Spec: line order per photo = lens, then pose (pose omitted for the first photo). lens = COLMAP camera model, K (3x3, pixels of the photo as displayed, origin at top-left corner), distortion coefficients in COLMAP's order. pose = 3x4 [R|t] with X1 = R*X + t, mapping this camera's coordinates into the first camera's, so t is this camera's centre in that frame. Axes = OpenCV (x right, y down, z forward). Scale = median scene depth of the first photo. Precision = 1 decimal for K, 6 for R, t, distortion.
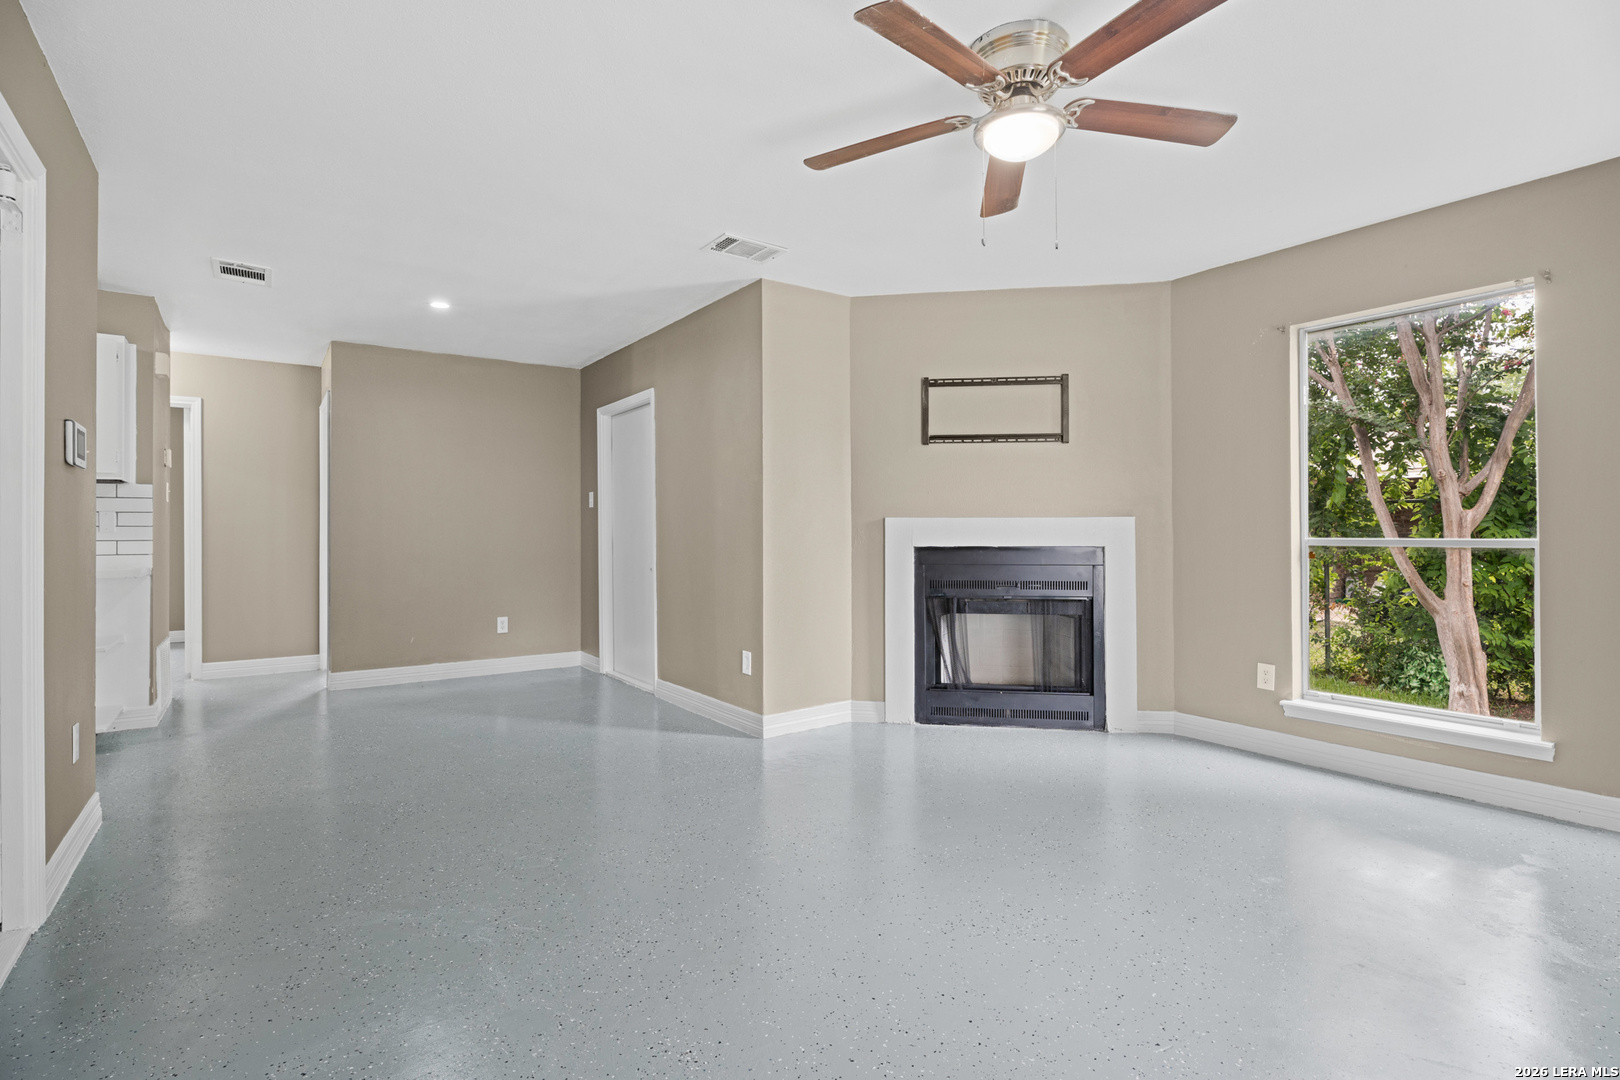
lens RADIAL K [[708.2, 0, 811.7], [0, 708.2, 536.0], [0, 0, 1]] dist [-0.000087, 0.000028]
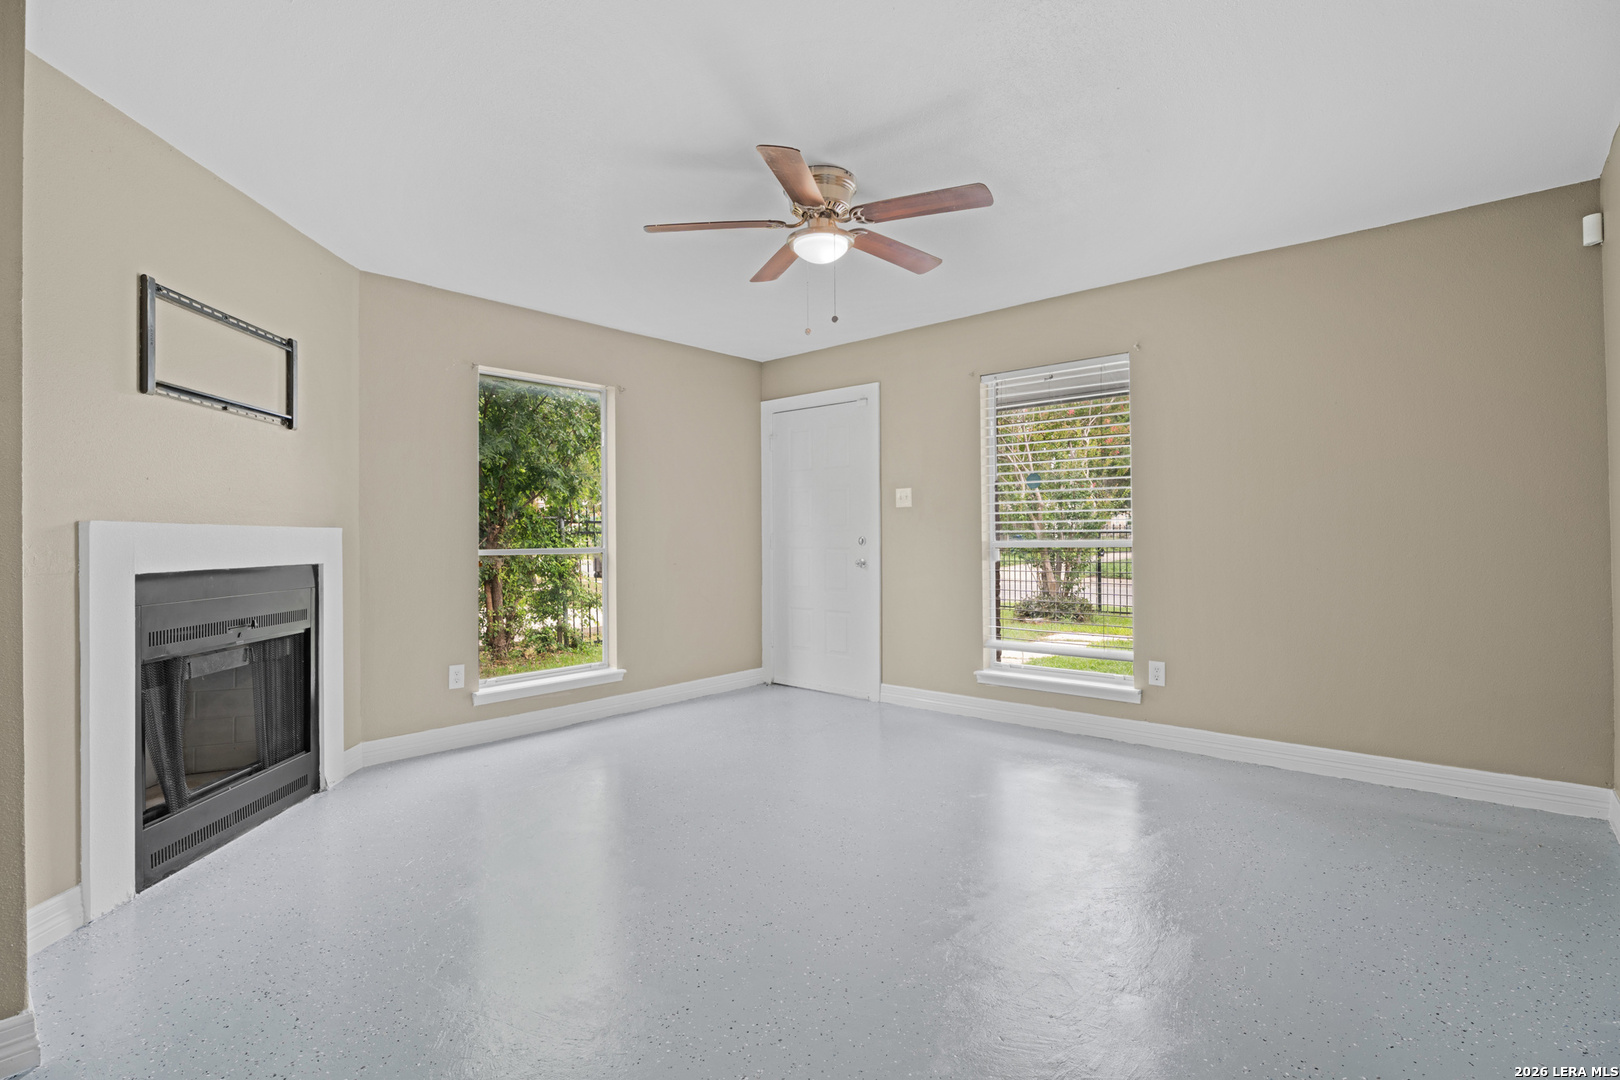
lens RADIAL K [[792.6, 0, 811.1], [0, 792.6, 534.3], [0, 0, 1]] dist [-0.003764, 0.000036]
pose [[-0.211953, 0.007081, 0.977254, -0.576386], [0.006648, 0.999961, -0.005803, -0.009480], [-0.977257, 0.005267, -0.211992, 0.624331]]
